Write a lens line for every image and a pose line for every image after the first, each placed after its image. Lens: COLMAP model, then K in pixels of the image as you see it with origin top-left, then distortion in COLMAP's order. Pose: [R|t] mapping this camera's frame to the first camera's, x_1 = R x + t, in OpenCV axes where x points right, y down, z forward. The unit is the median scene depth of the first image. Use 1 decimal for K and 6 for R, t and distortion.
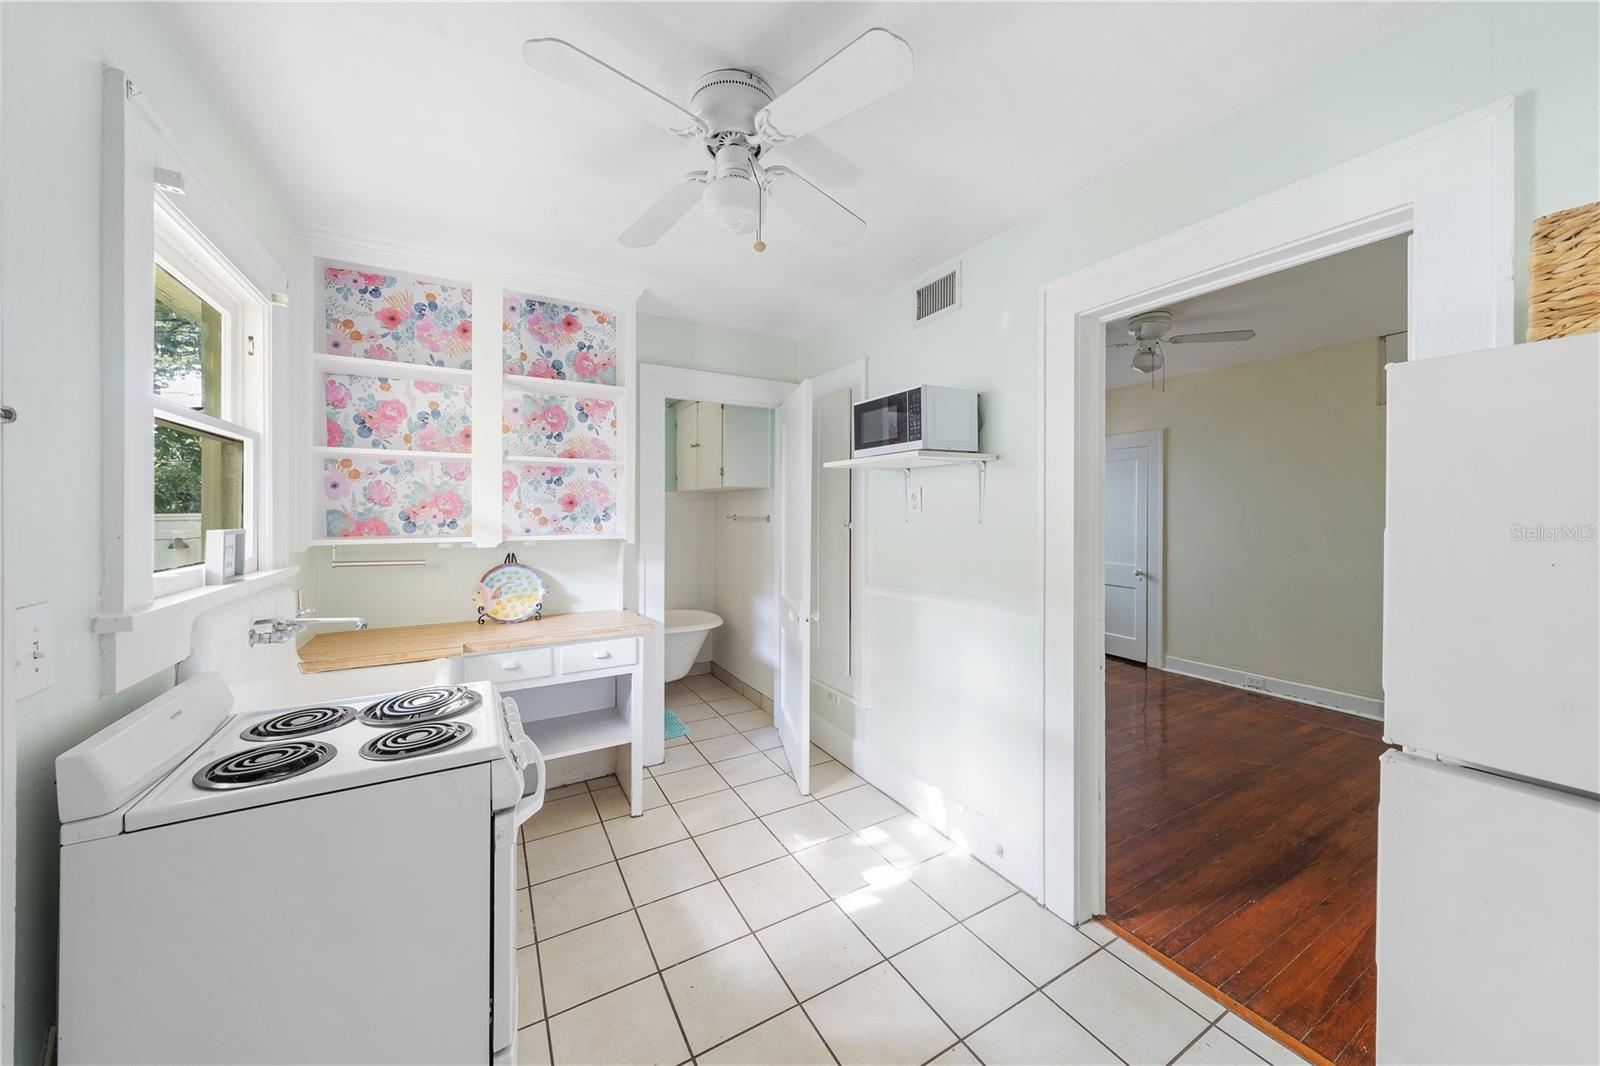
lens RADIAL K [[566.1, 0, 799.0], [0, 566.1, 517.3], [0, 0, 1]] dist [0.000275, 0.000063]
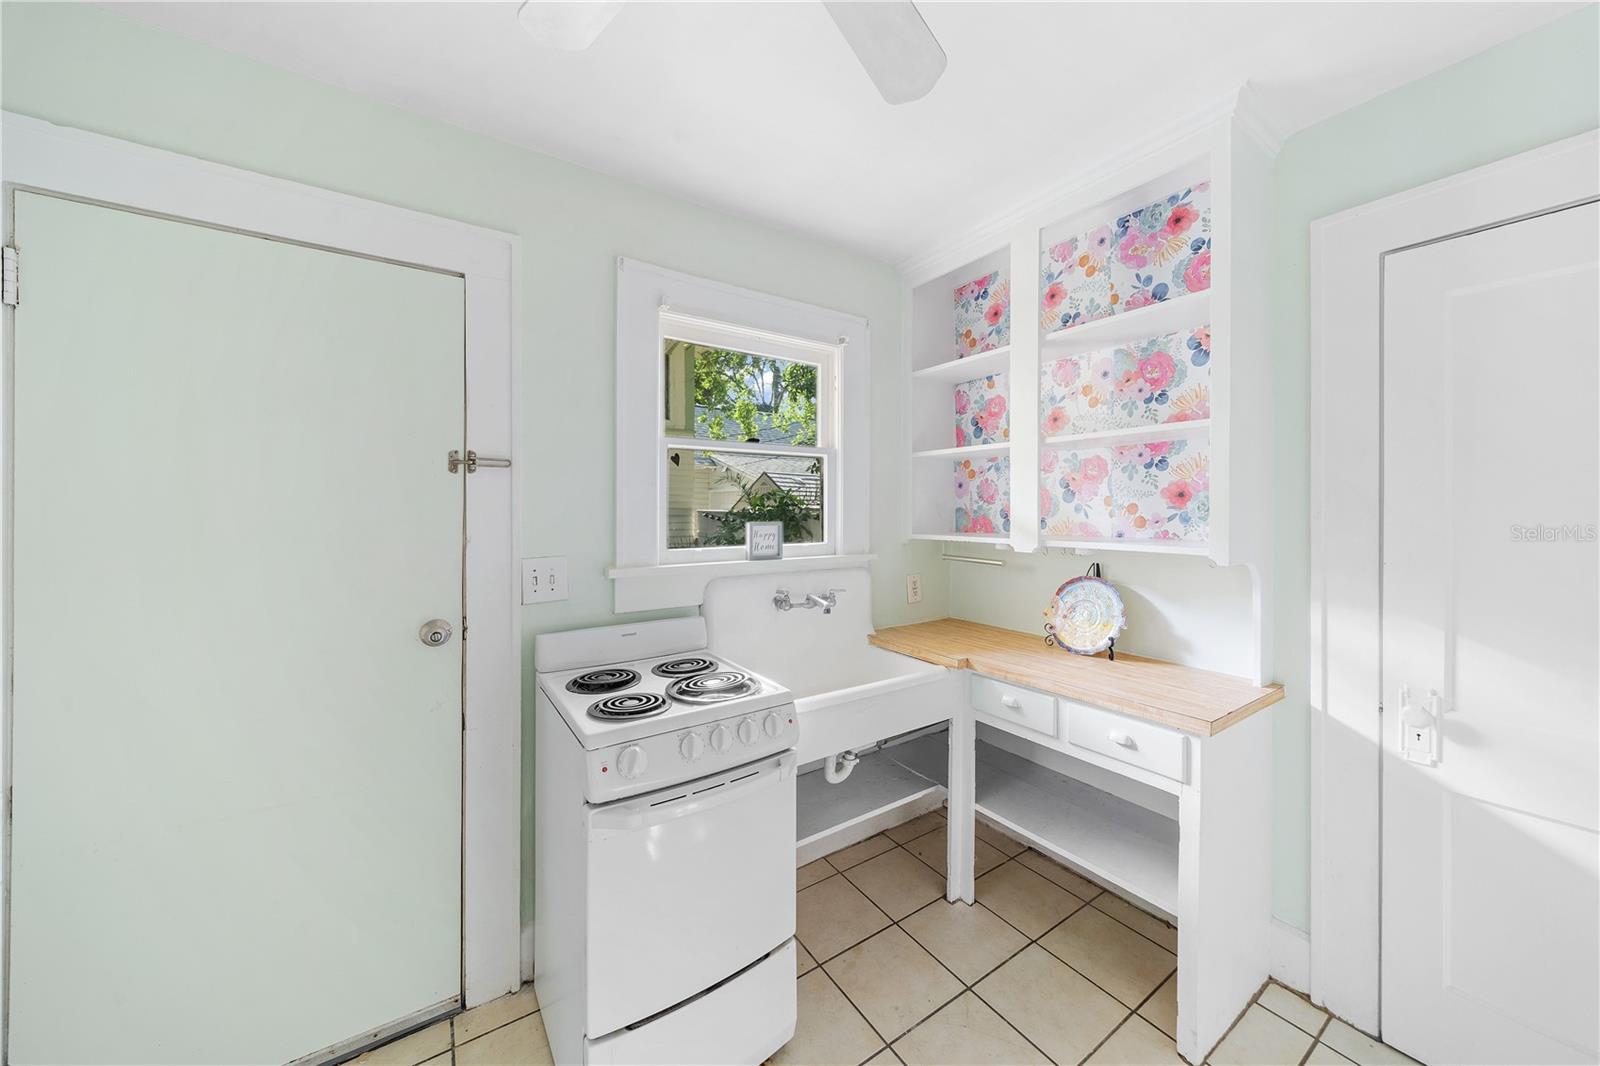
lens RADIAL K [[566.1, 0, 805.6], [0, 566.1, 511.2], [0, 0, 1]] dist [0.000275, 0.000063]
pose [[0.073613, 0.001997, -0.997285, 0.224490], [-0.007060, 0.999974, 0.001482, -0.005226], [0.997262, 0.006932, 0.073625, 0.553629]]
